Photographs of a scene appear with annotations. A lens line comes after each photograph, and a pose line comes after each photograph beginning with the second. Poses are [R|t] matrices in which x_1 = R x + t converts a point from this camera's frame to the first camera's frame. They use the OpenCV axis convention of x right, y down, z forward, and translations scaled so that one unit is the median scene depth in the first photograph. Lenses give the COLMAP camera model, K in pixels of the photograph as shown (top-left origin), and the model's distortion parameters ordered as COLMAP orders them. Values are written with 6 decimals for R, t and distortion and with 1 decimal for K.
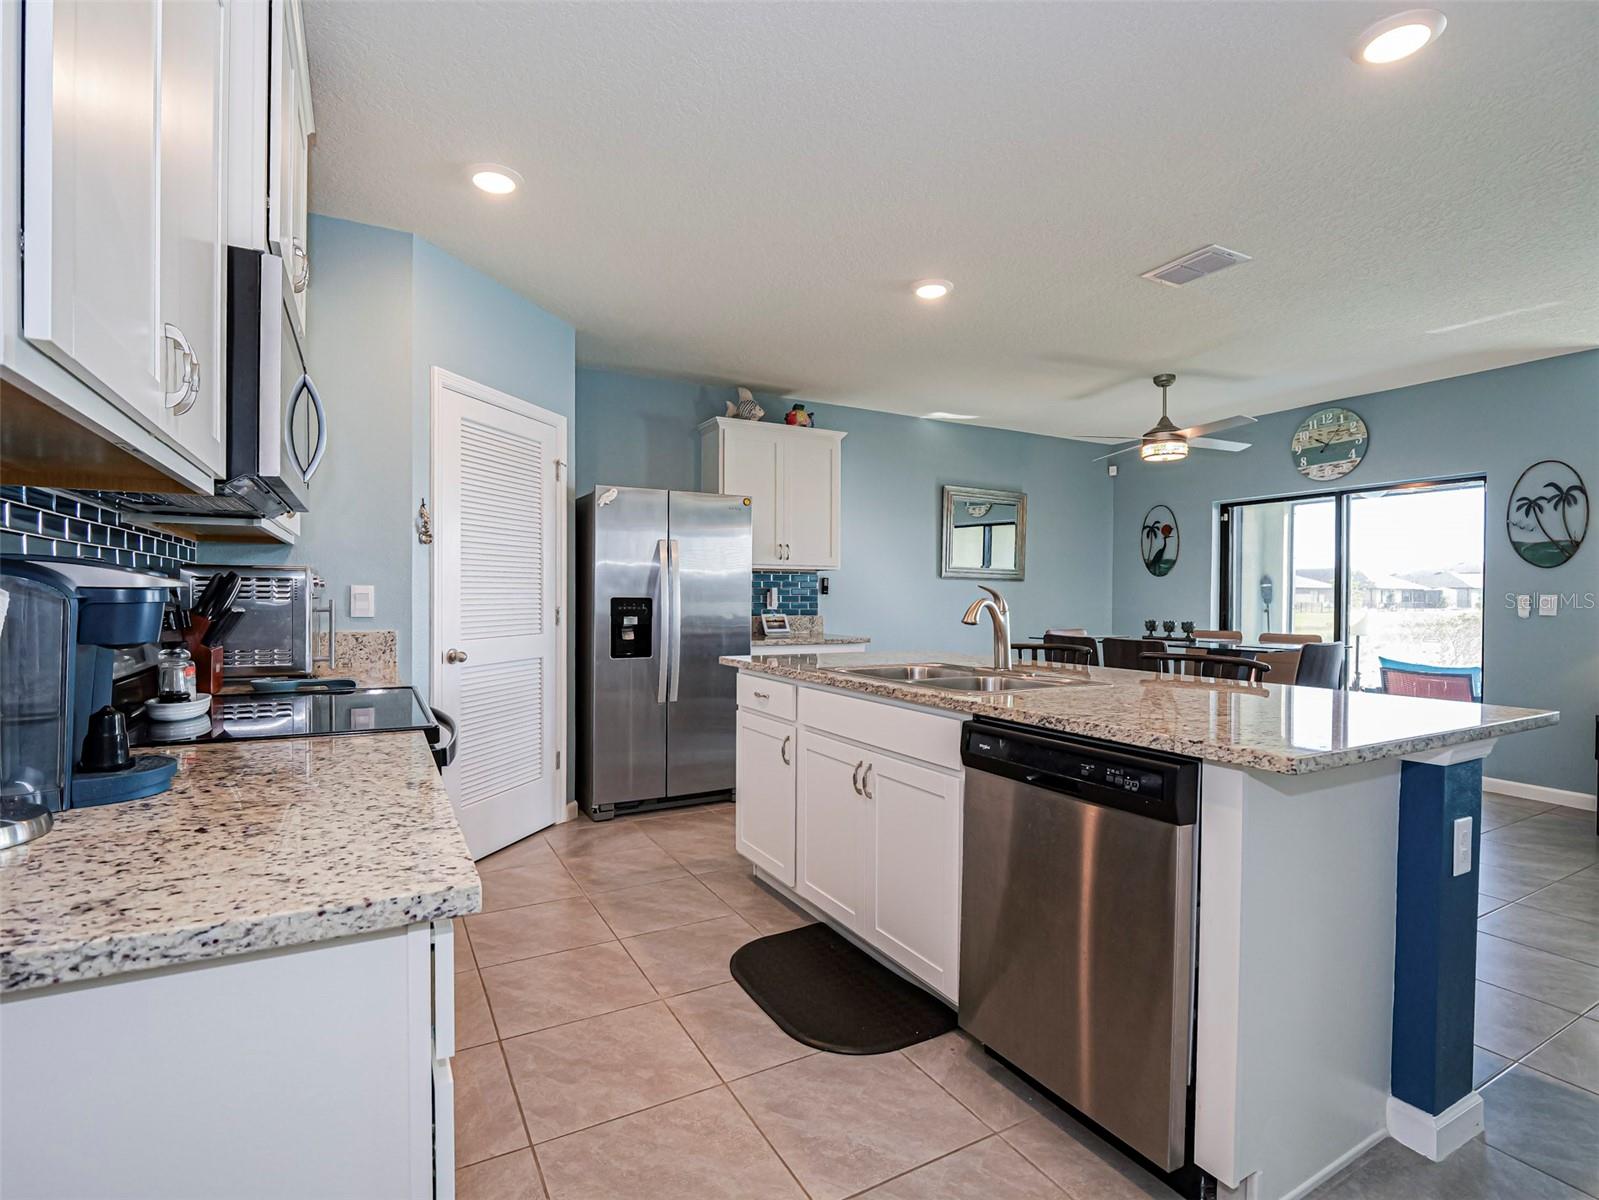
lens RADIAL K [[777.4, 0, 799.1], [0, 777.4, 612.3], [0, 0, 1]] dist [-0.017857, -0.001374]
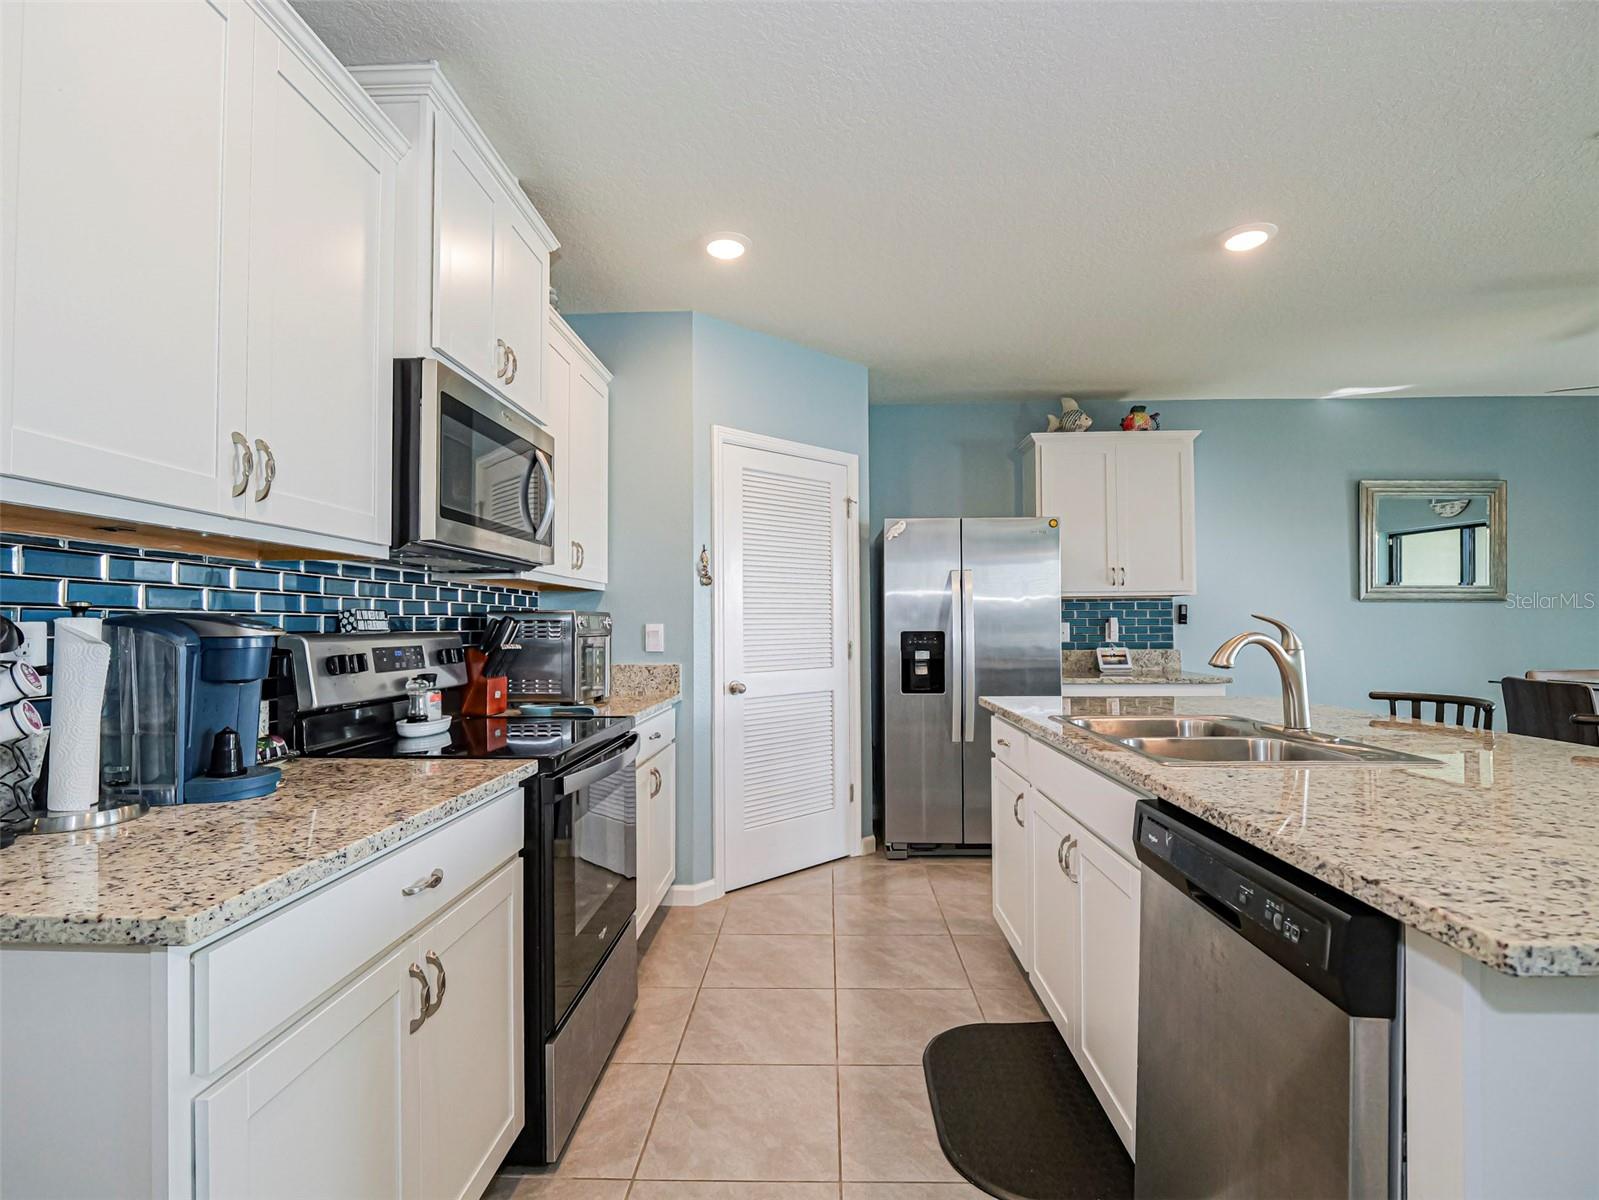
lens RADIAL K [[778.4, 0, 800.1], [0, 778.4, 617.0], [0, 0, 1]] dist [-0.011300, -0.000197]
pose [[0.857802, -0.016980, -0.513699, 0.154894], [0.000582, 0.999486, -0.032065, -0.005712], [0.513980, 0.027207, 0.857371, 0.090089]]
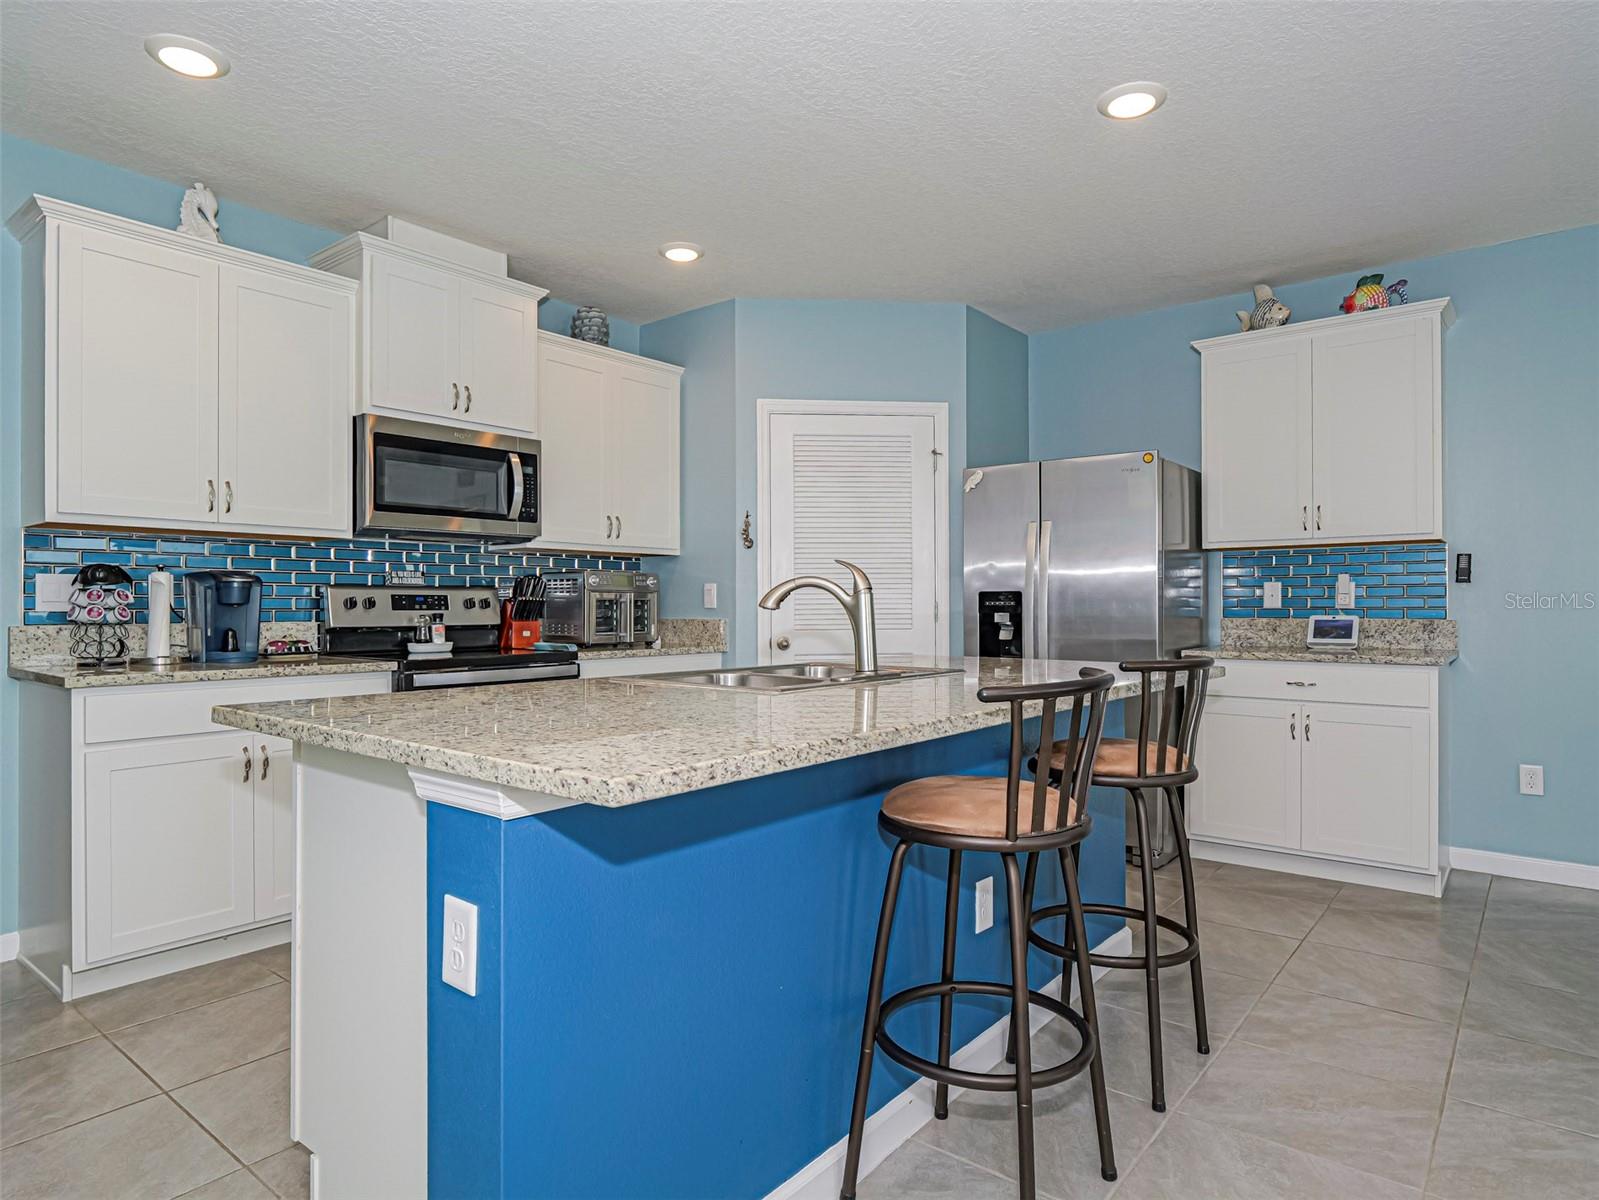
lens RADIAL K [[931.8, 0, 790.9], [0, 931.8, 598.7], [0, 0, 1]] dist [0.004420, -0.010662]
pose [[0.372508, -0.009192, -0.927983, 0.681623], [-0.015833, 0.999742, -0.016258, 0.010891], [0.927894, 0.020749, 0.372267, 0.399319]]
